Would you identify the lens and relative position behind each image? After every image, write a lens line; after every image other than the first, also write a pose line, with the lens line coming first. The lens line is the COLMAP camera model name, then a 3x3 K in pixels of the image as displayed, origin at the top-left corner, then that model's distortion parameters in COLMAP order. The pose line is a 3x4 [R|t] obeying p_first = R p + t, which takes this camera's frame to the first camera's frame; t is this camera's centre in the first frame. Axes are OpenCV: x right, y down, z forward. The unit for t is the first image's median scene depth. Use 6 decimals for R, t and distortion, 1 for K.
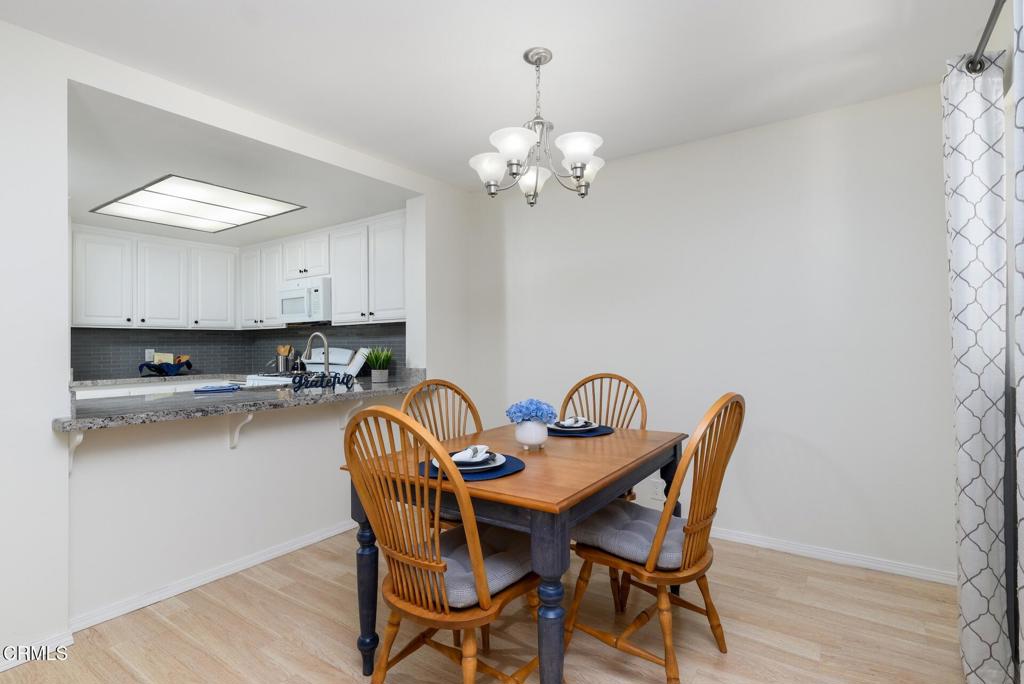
lens RADIAL K [[508.7, 0, 518.9], [0, 508.7, 342.7], [0, 0, 1]] dist [0.003089, -0.002049]
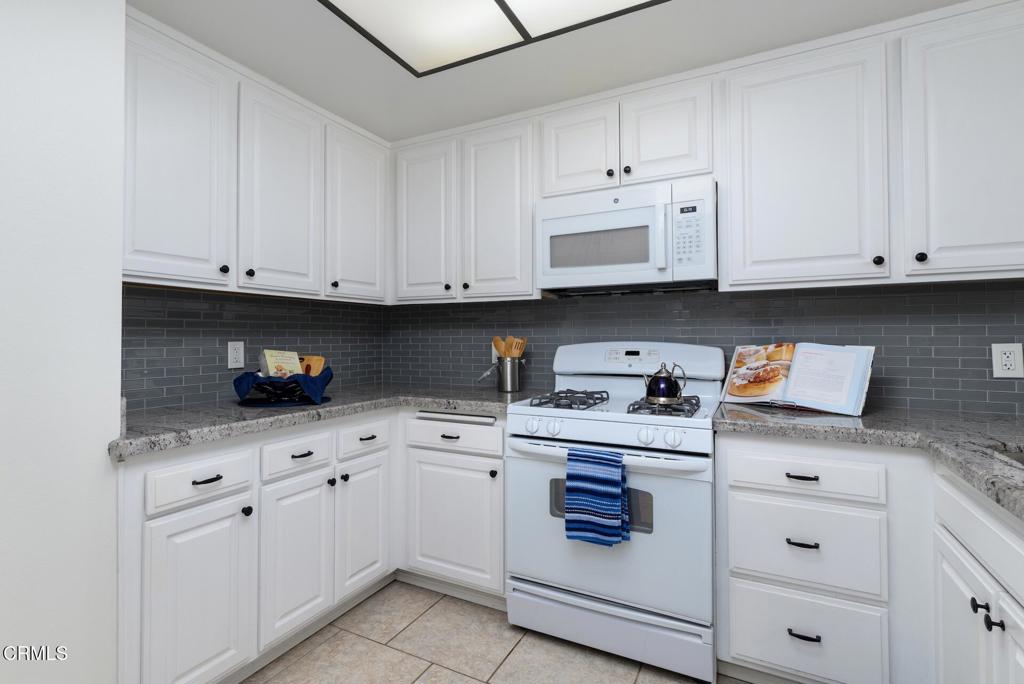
lens RADIAL K [[508.7, 0, 476.0], [0, 508.7, 328.5], [0, 0, 1]] dist [0.003089, -0.002049]
pose [[0.995766, 0.011449, 0.091208, -0.581911], [-0.009672, 0.999755, -0.019900, 0.008600], [-0.091414, 0.018933, 0.995633, 0.555214]]
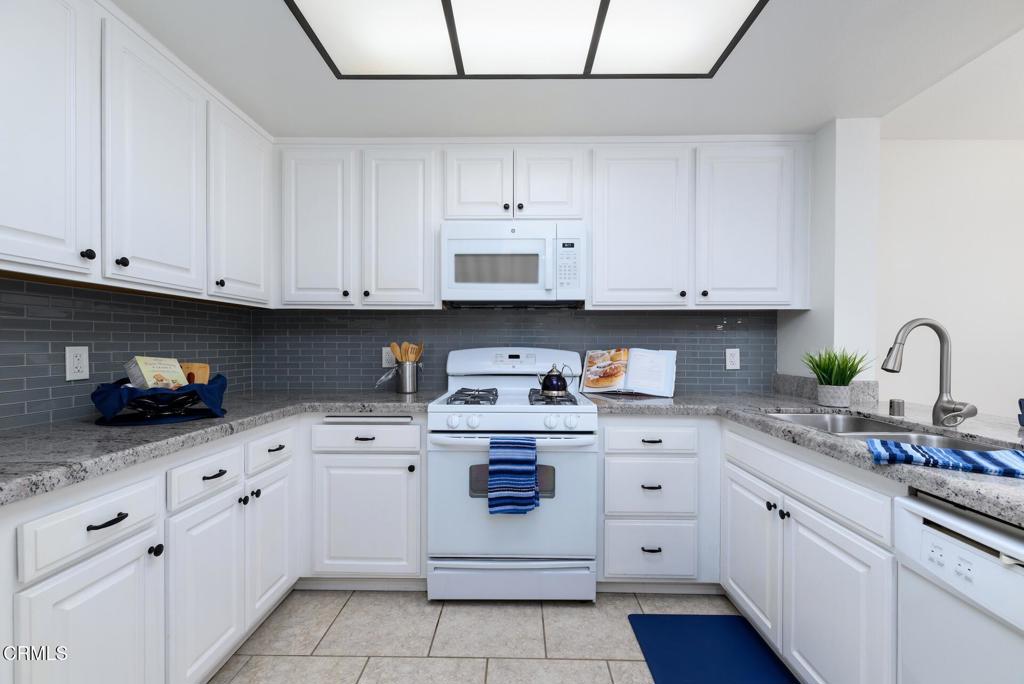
lens RADIAL K [[436.1, 0, 511.1], [0, 436.1, 347.4], [0, 0, 1]] dist [0.001302, -0.000485]
pose [[0.830227, 0.010728, 0.557322, -0.675609], [-0.012853, 0.999917, -0.000100, 0.010257], [-0.557277, -0.007080, 0.830296, 0.601010]]
